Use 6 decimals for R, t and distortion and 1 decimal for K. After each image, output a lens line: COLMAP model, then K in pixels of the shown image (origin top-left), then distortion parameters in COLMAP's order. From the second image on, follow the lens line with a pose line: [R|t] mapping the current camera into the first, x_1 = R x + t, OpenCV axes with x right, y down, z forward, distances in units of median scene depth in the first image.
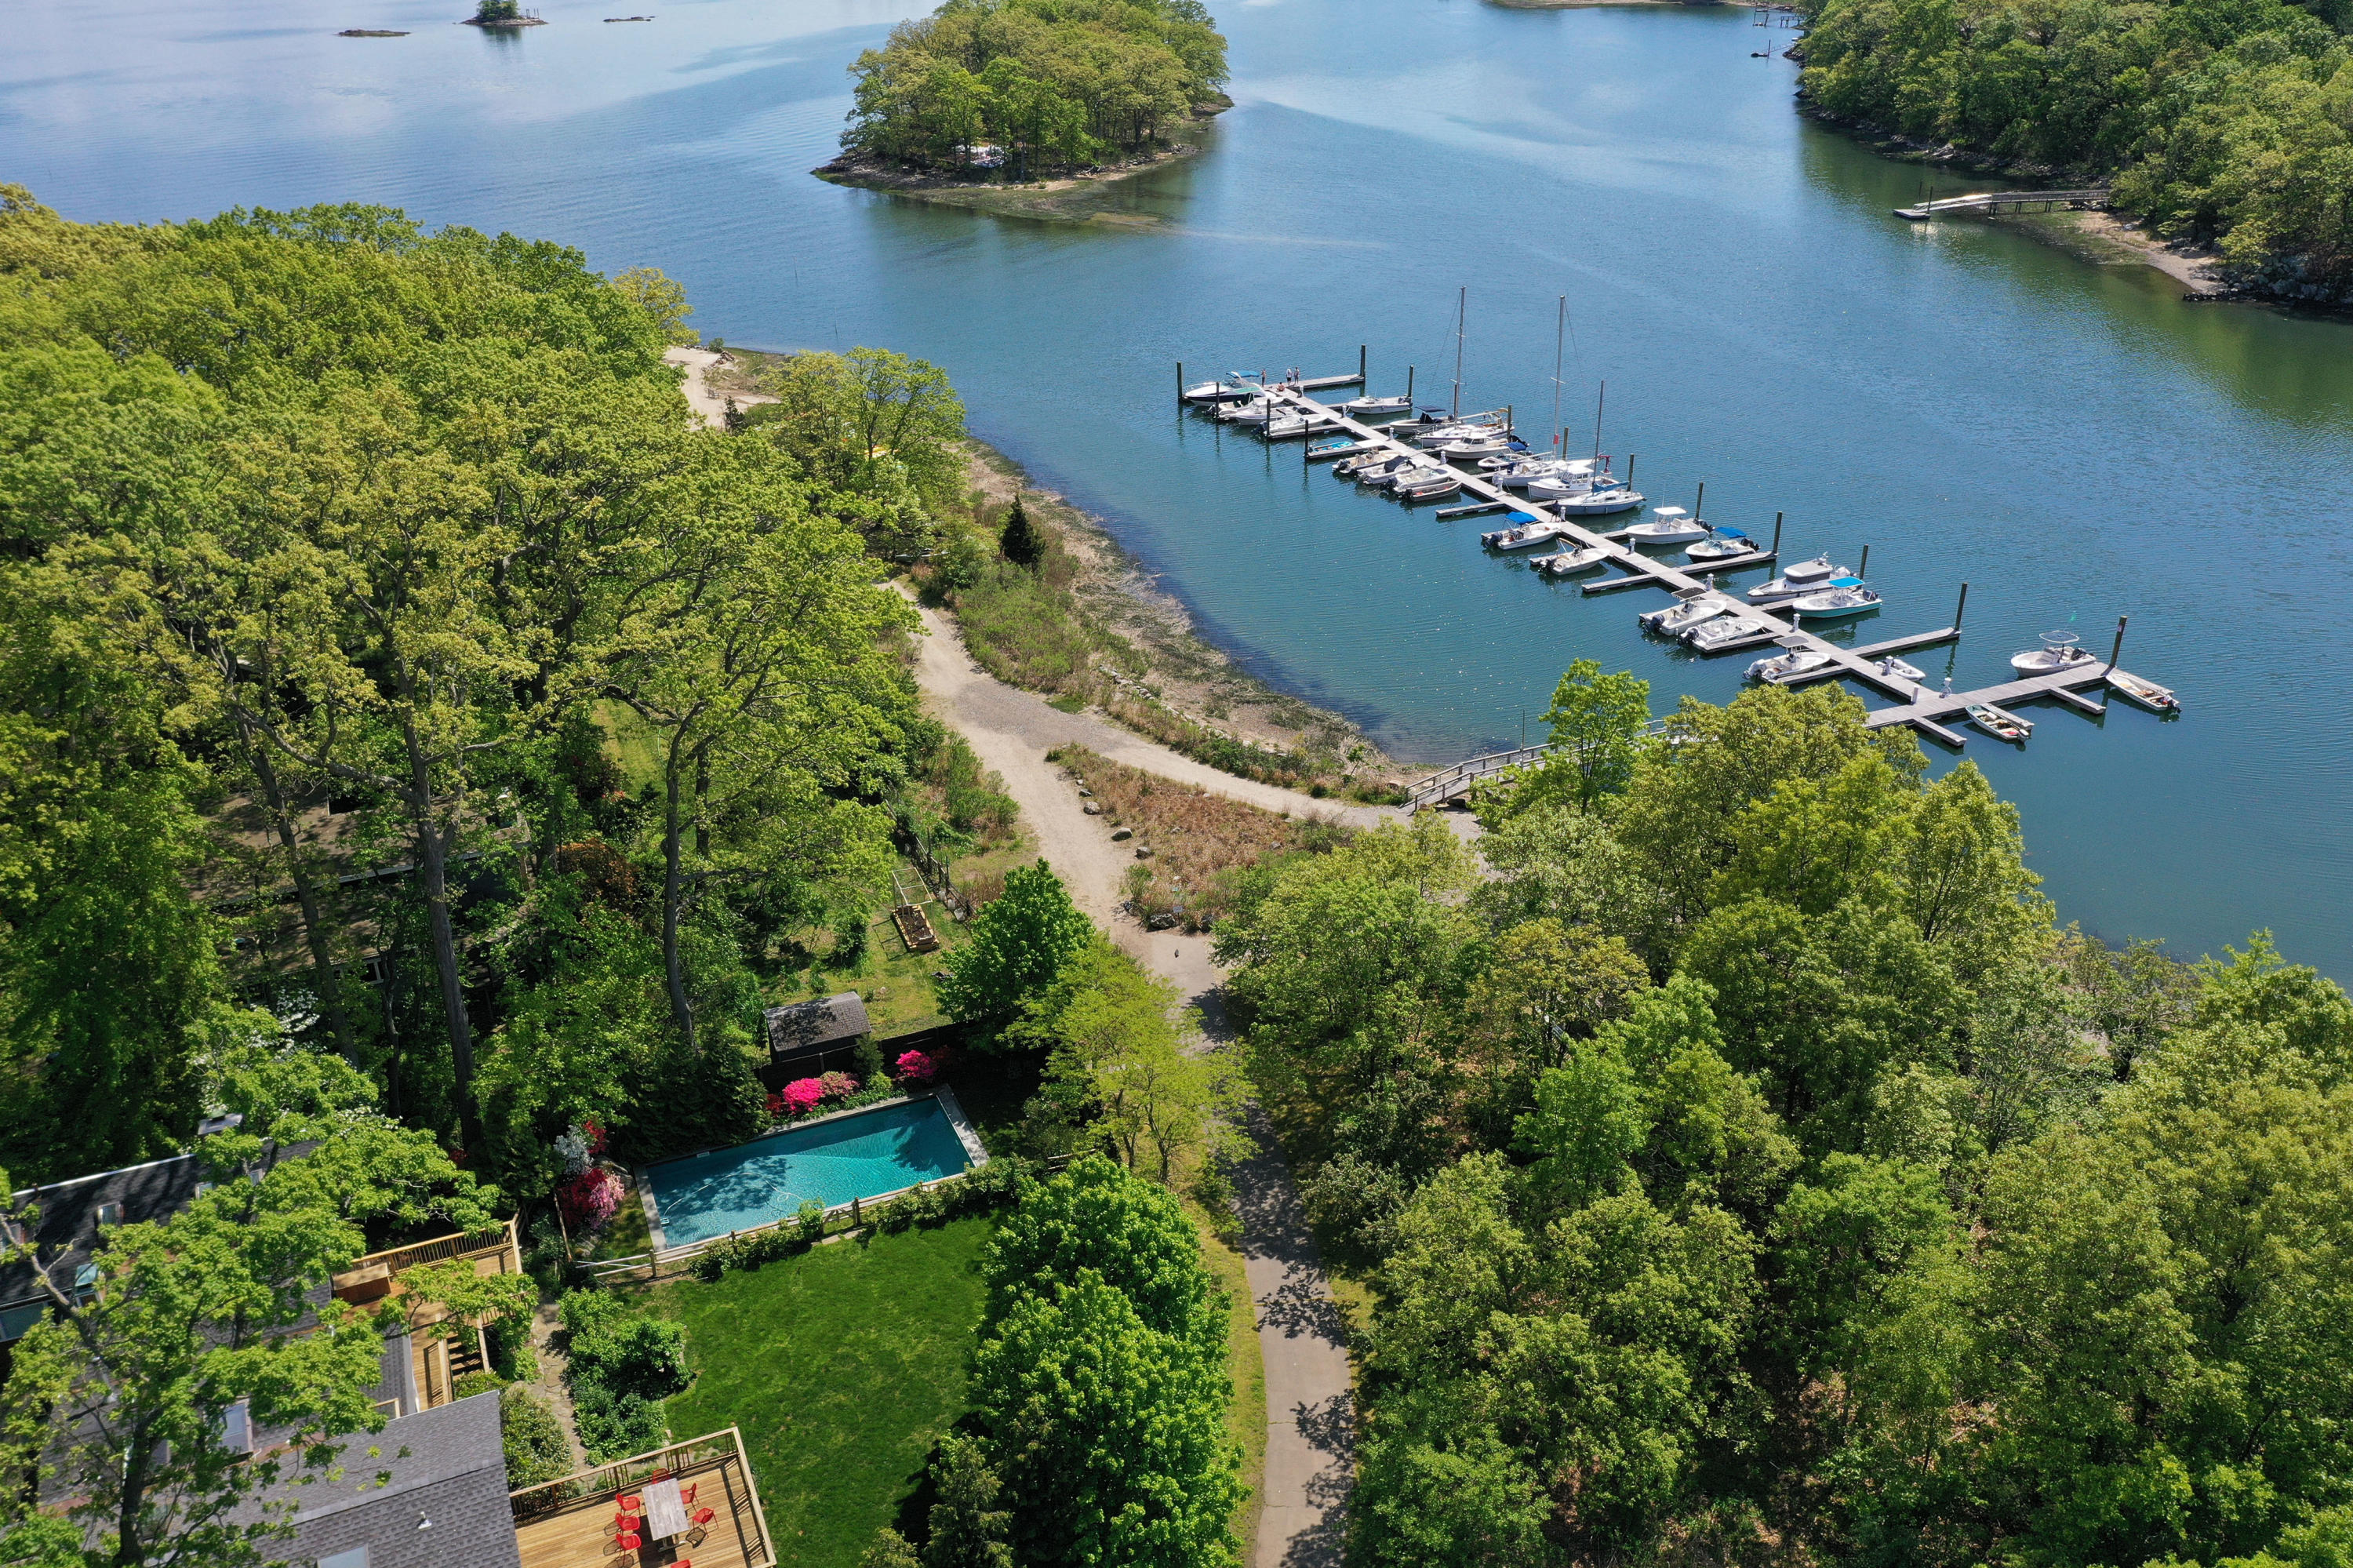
lens RADIAL K [[1833.8, 0, 1170.4], [0, 1833.8, 786.0], [0, 0, 1]] dist [-0.012001, -0.000729]
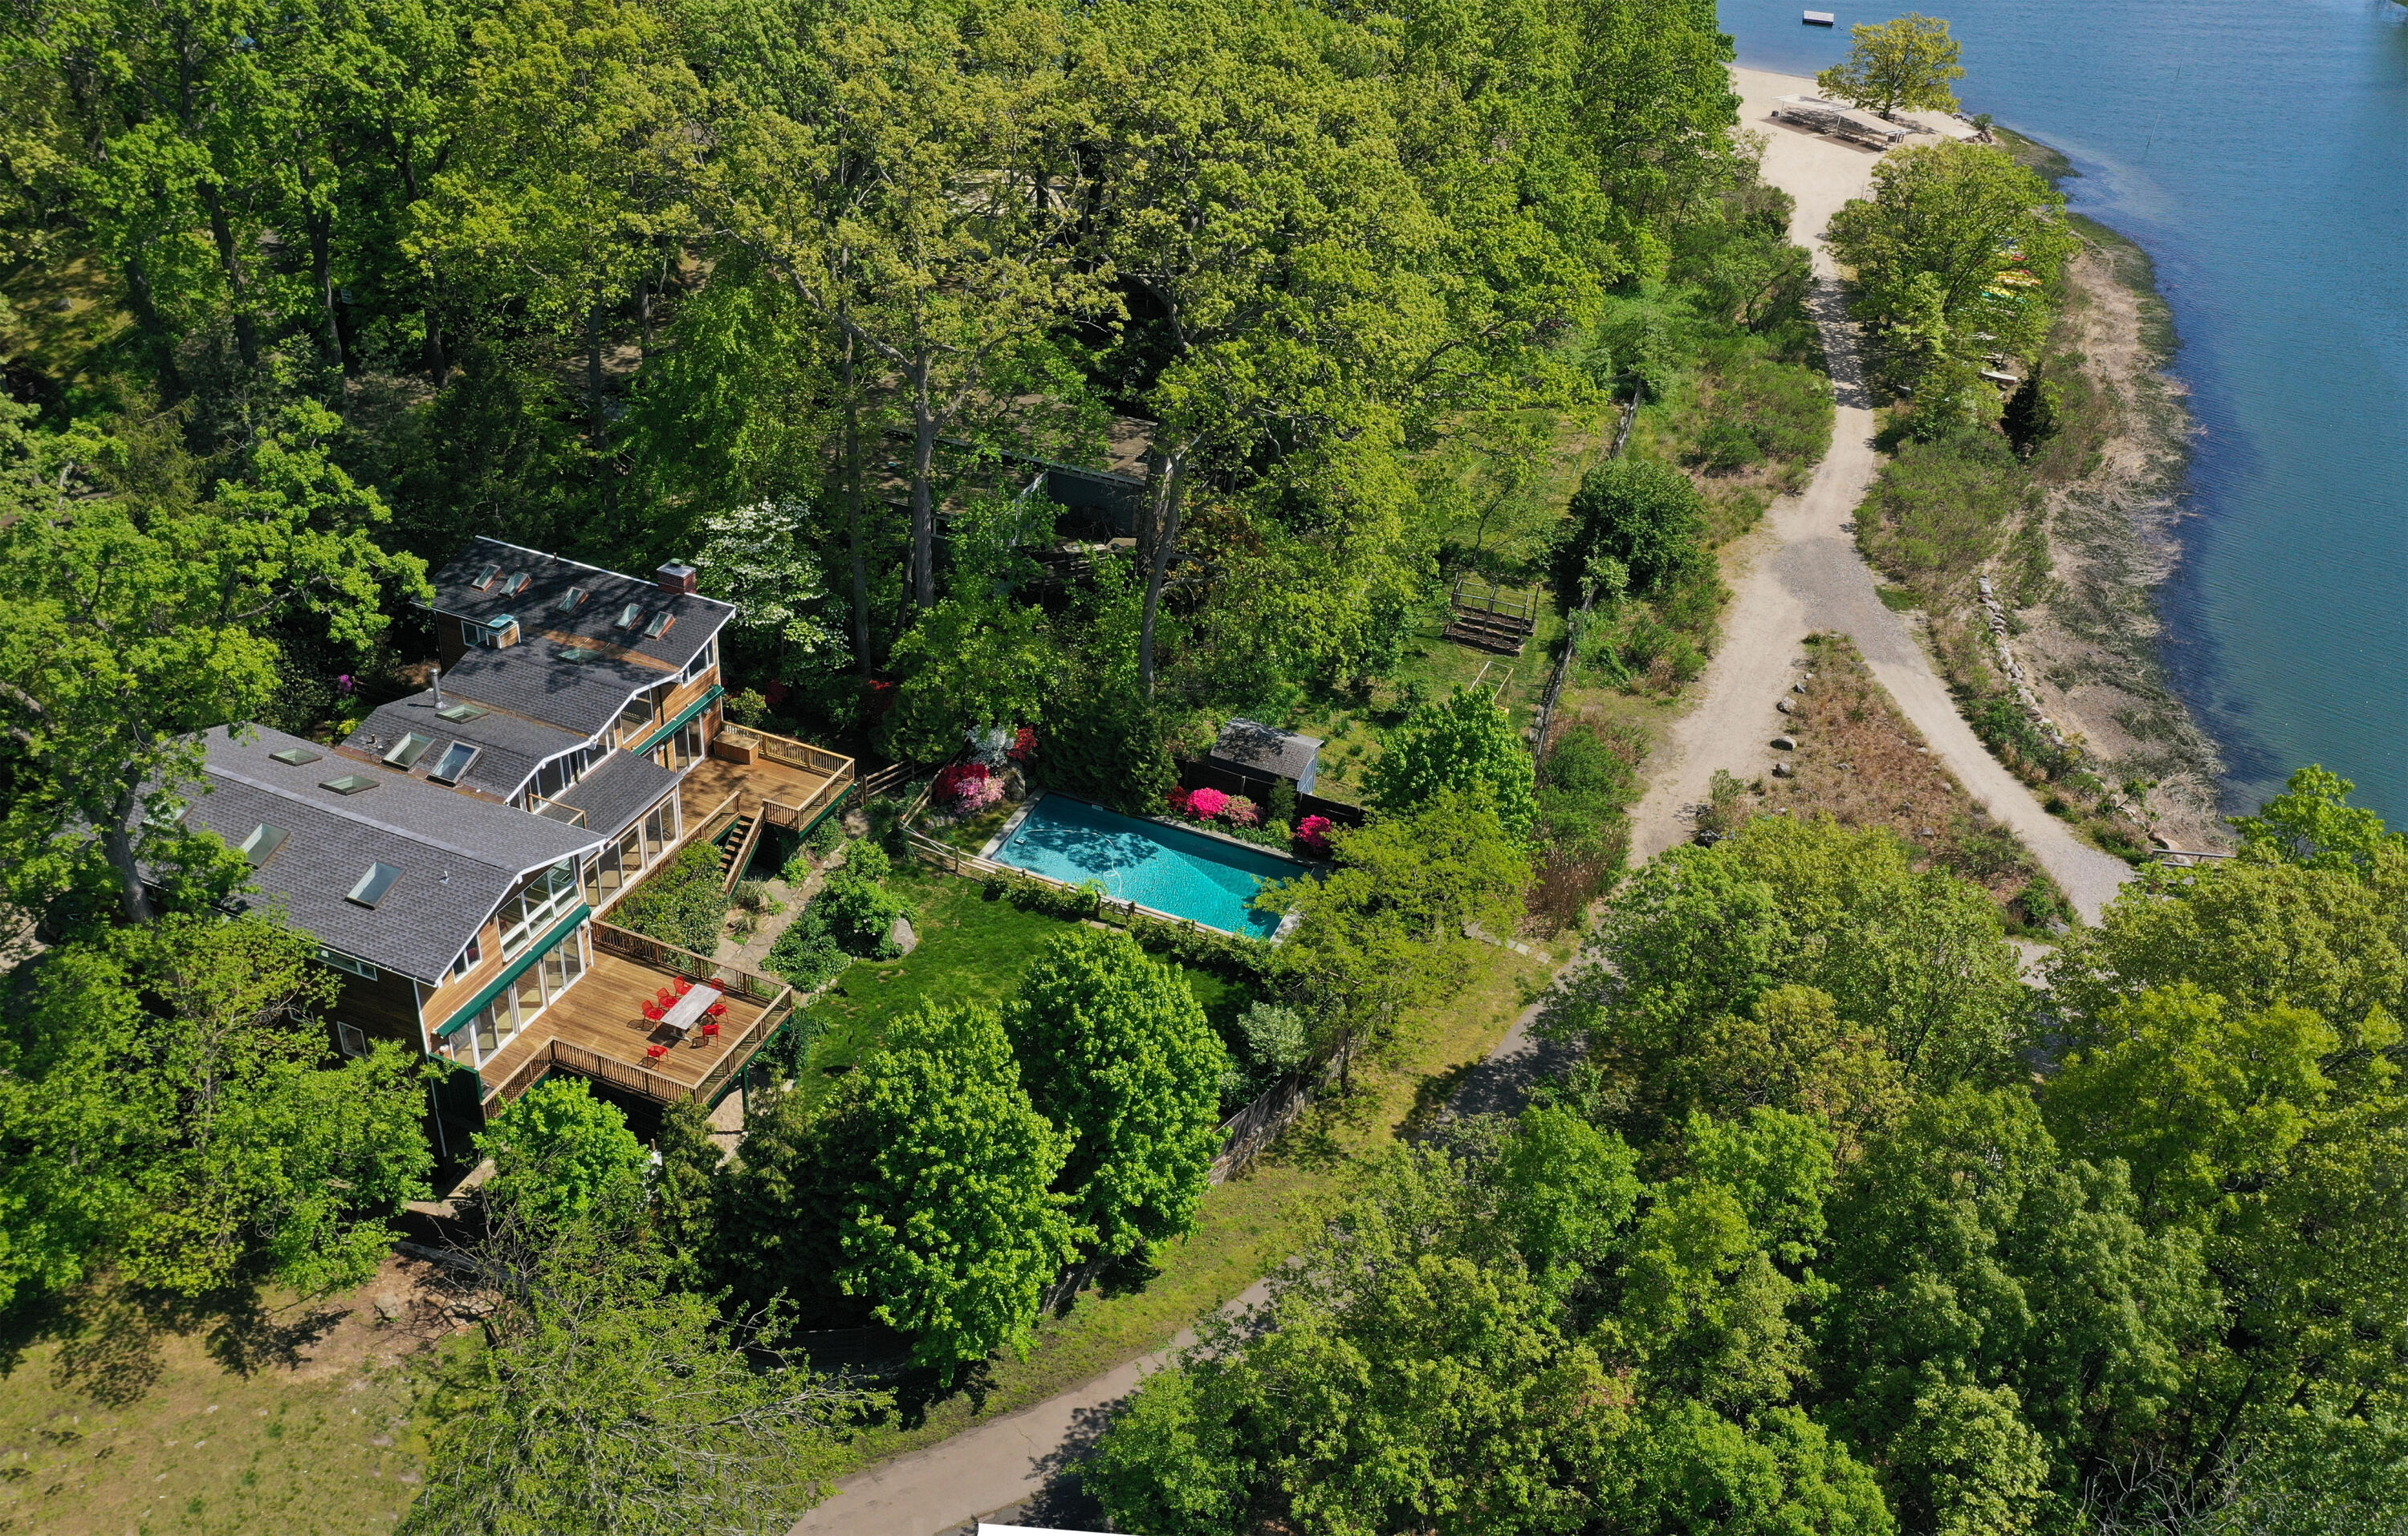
lens RADIAL K [[1895.2, 0, 1204.1], [0, 1895.2, 763.9], [0, 0, 1]] dist [0.016438, 0.004215]
pose [[0.708747, 0.432330, -0.557467, 0.283396], [-0.371265, 0.900514, 0.226356, -0.066036], [0.599867, 0.046539, 0.798745, 0.127932]]
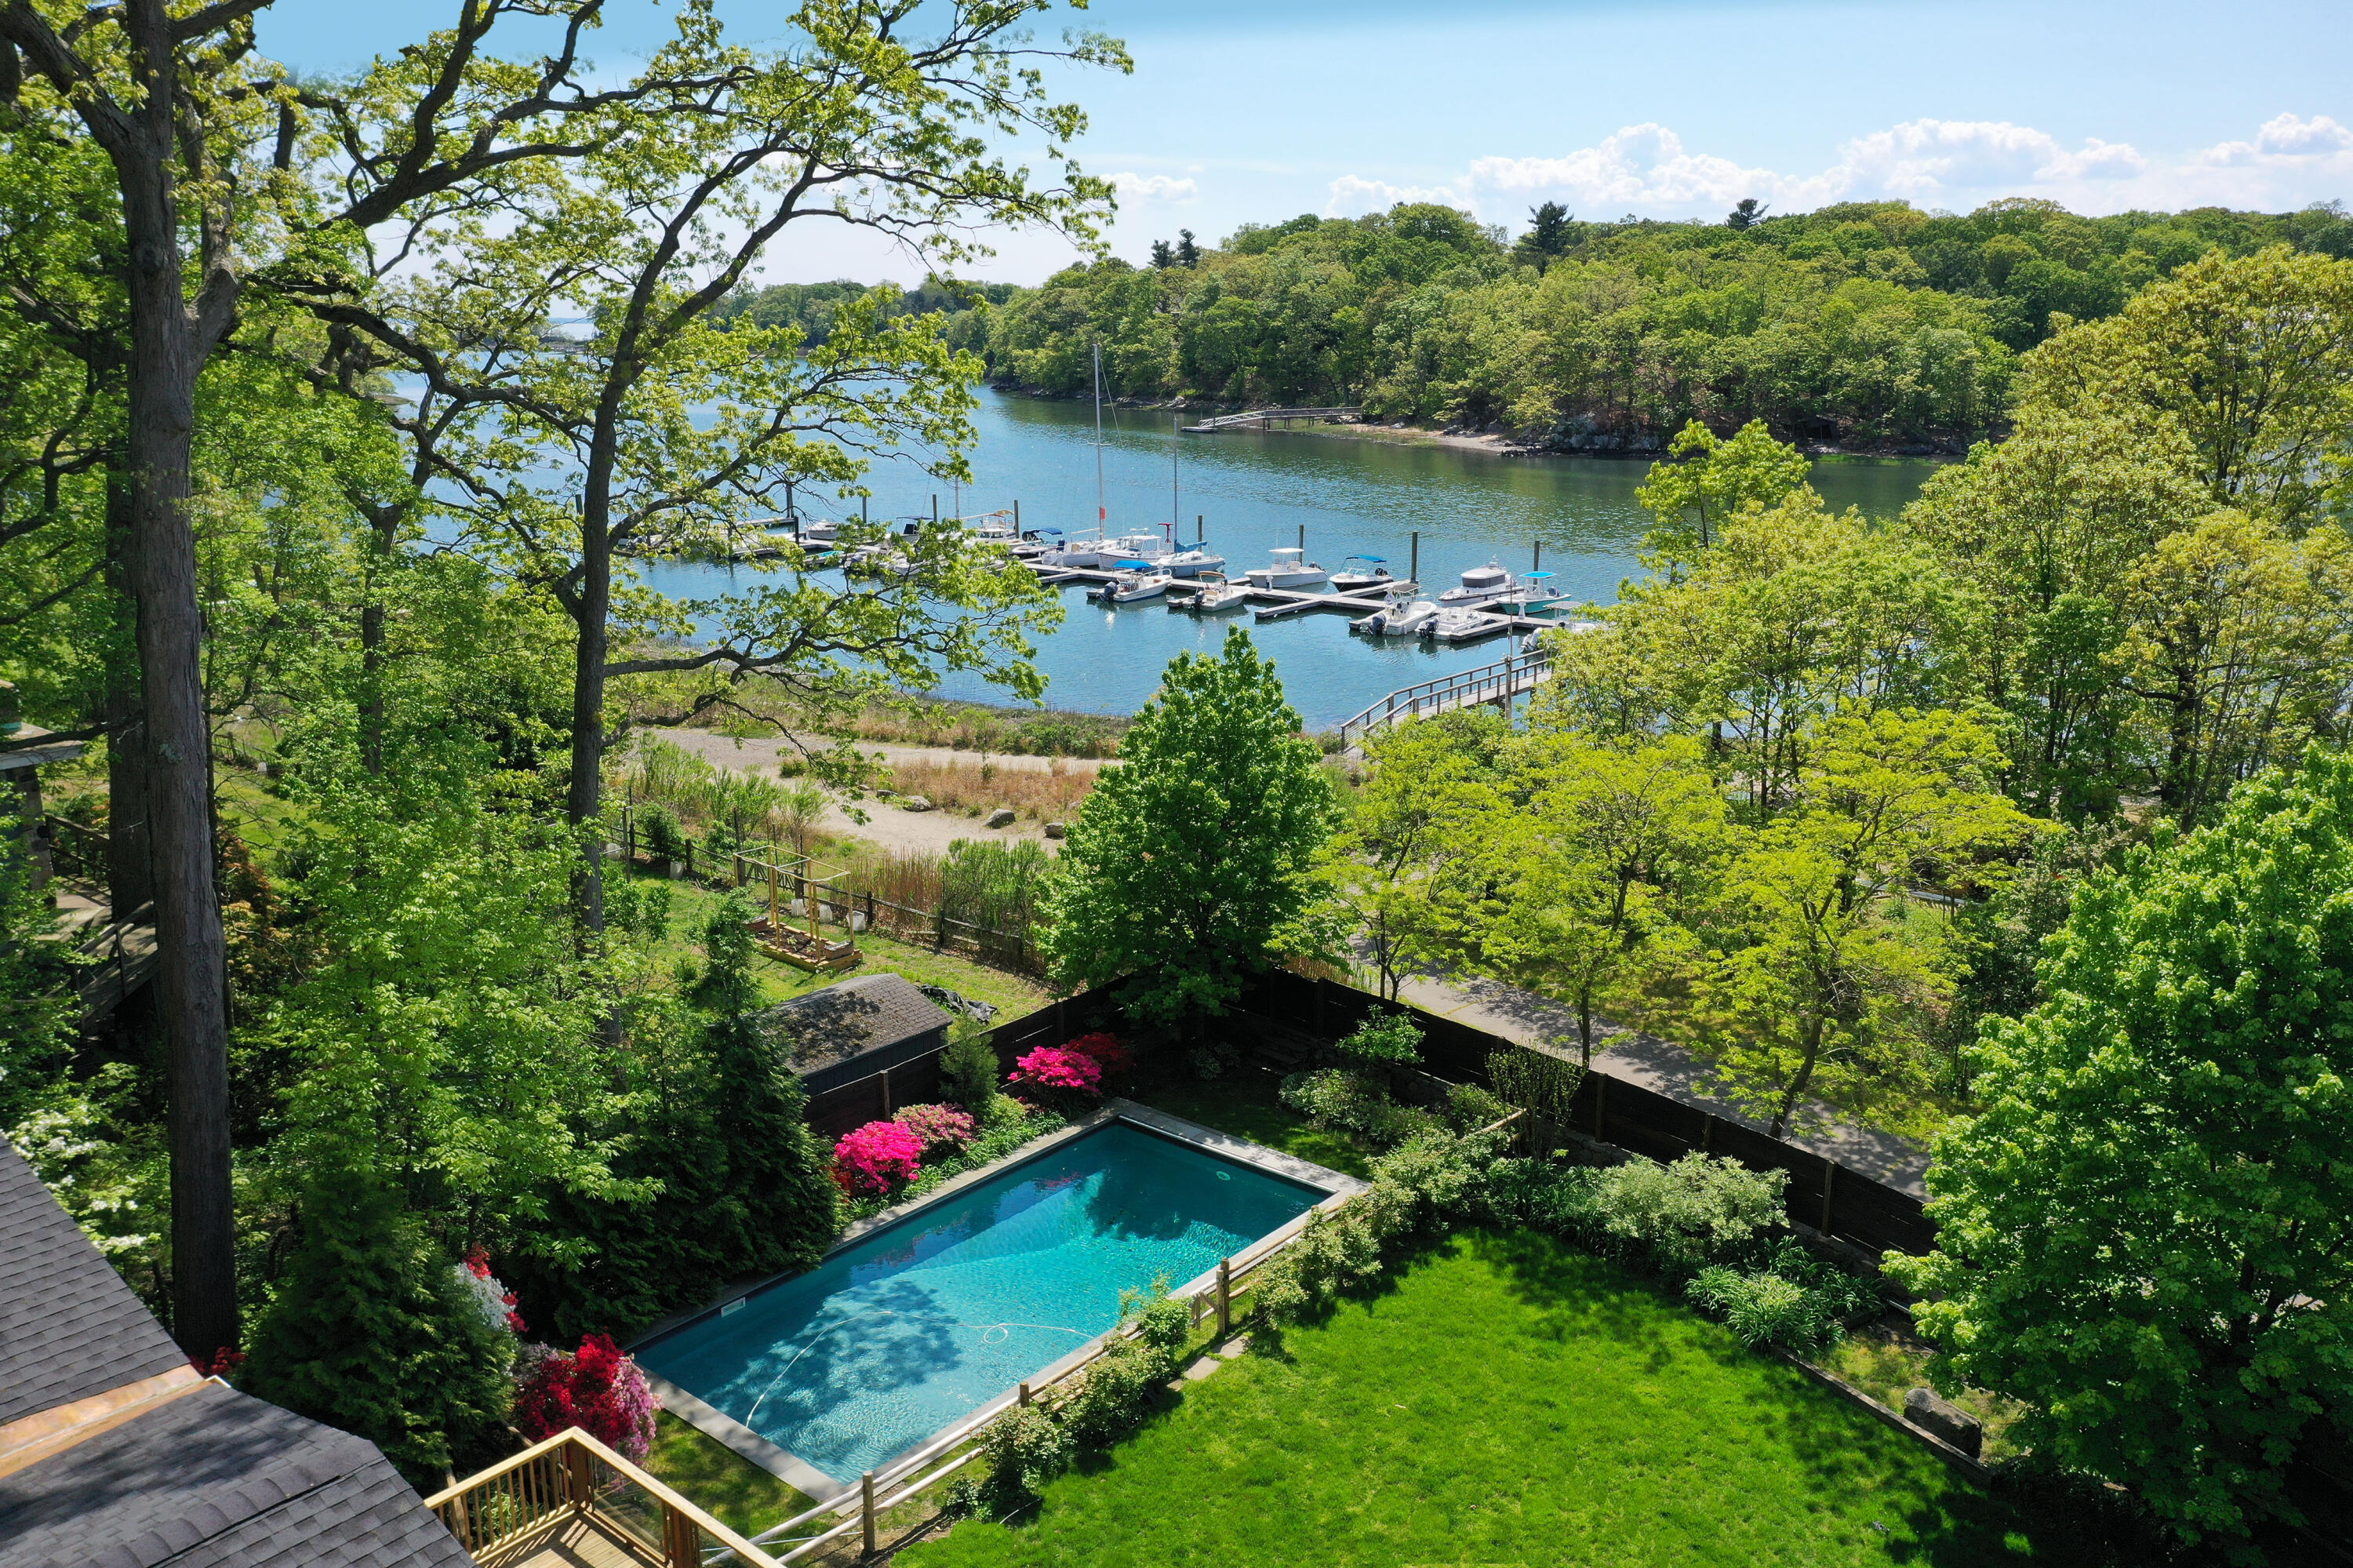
lens RADIAL K [[1833.8, 0, 1184.2], [0, 1833.8, 780.5], [0, 0, 1]] dist [-0.012001, -0.000729]
pose [[0.886533, -0.093846, 0.453047, -0.255995], [0.185088, 0.969380, -0.161383, 0.127573], [-0.424030, 0.226925, 0.876758, 0.415201]]
